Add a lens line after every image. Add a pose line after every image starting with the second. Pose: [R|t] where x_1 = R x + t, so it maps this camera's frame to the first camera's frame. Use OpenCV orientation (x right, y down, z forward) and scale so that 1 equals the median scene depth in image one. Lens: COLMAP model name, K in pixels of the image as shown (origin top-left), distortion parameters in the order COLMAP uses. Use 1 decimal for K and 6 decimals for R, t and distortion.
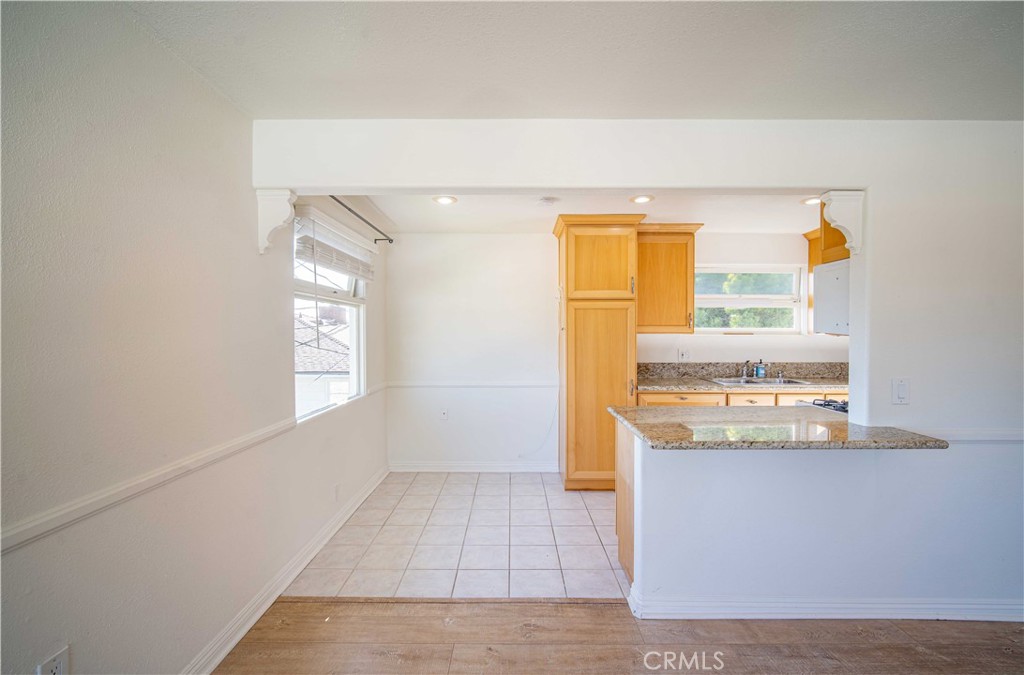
lens RADIAL K [[474.2, 0, 512.0], [0, 474.2, 337.5], [0, 0, 1]] dist [-0.024657, 0.000080]
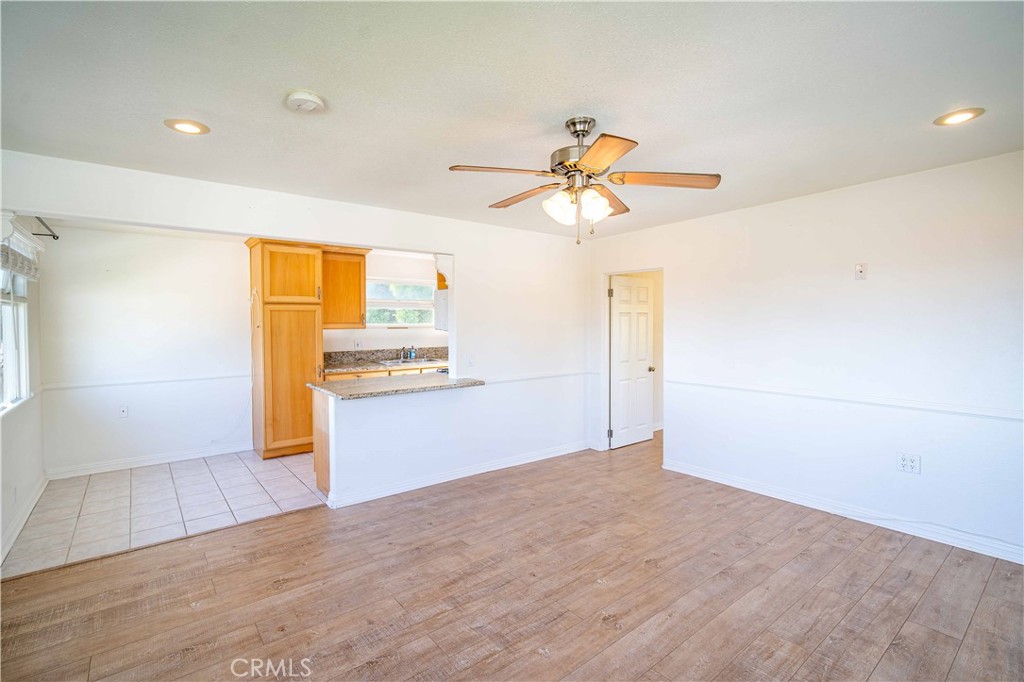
lens RADIAL K [[462.0, 0, 513.4], [0, 462.0, 329.7], [0, 0, 1]] dist [0.000497, 0.000217]
pose [[0.782084, -0.014241, 0.623010, -0.123282], [0.011142, 0.999899, 0.008869, -0.014191], [-0.623073, 0.000005, 0.782164, -0.335900]]
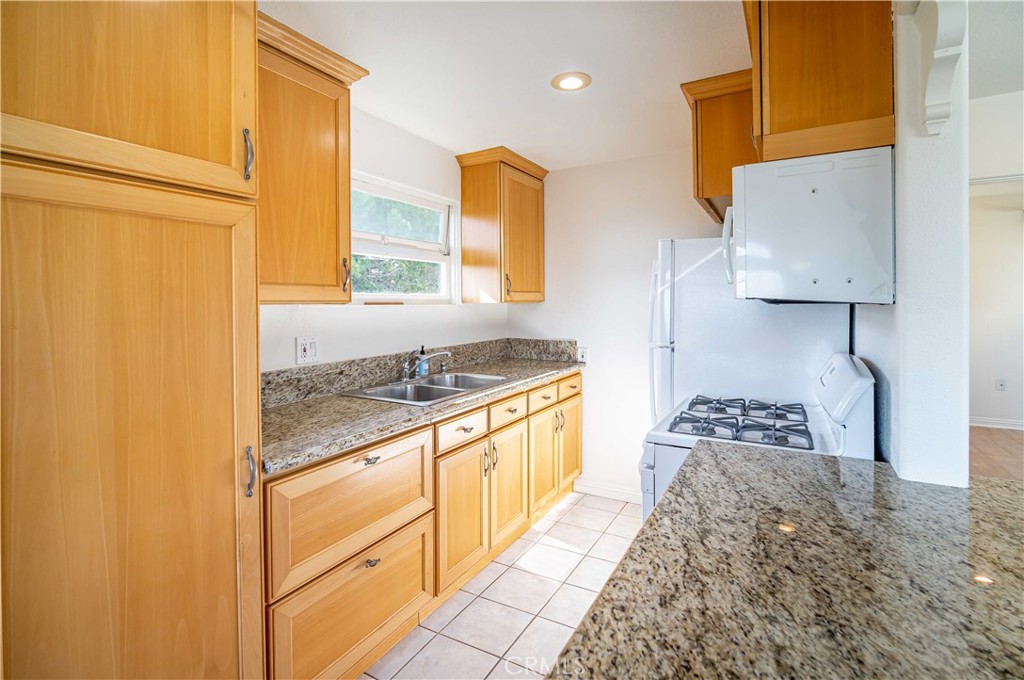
lens RADIAL K [[488.6, 0, 519.5], [0, 488.6, 304.1], [0, 0, 1]] dist [0.000501, -0.000097]
pose [[0.479270, -0.006250, 0.877645, 0.049343], [0.009383, 0.999954, 0.001997, -0.007365], [-0.877617, 0.007278, 0.479307, 0.674482]]
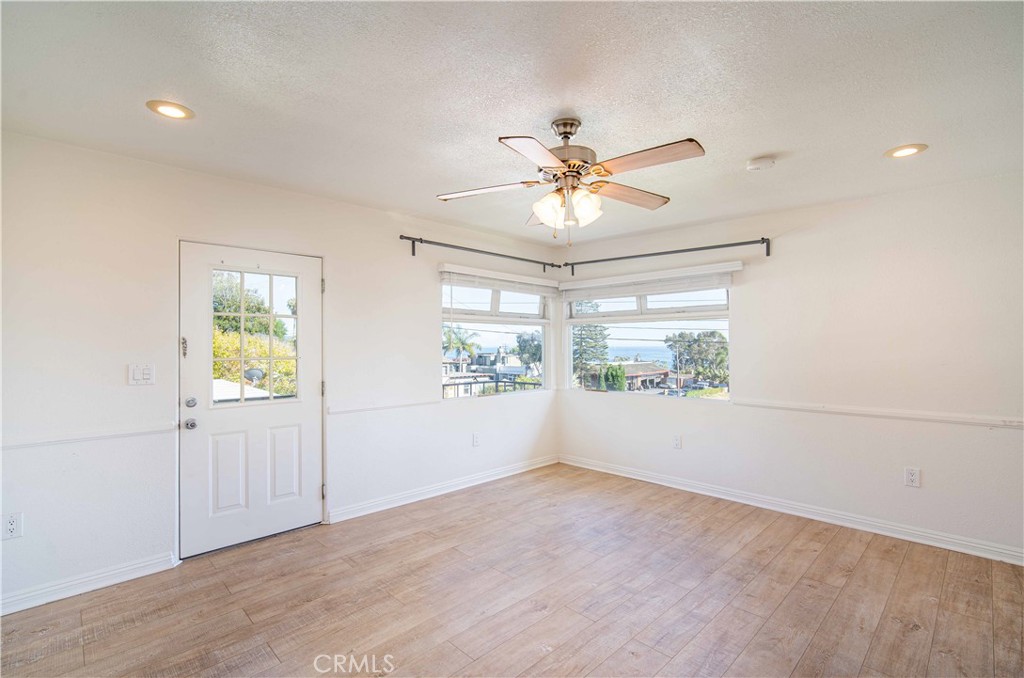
lens RADIAL K [[471.3, 0, 512.0], [0, 471.3, 339.0], [0, 0, 1]] dist [-0.002122, -0.000224]
pose [[-0.711458, -0.007206, -0.702692, 0.747116], [-0.002772, 0.999968, -0.007447, -0.002484], [0.702723, -0.003350, -0.711456, 0.419444]]
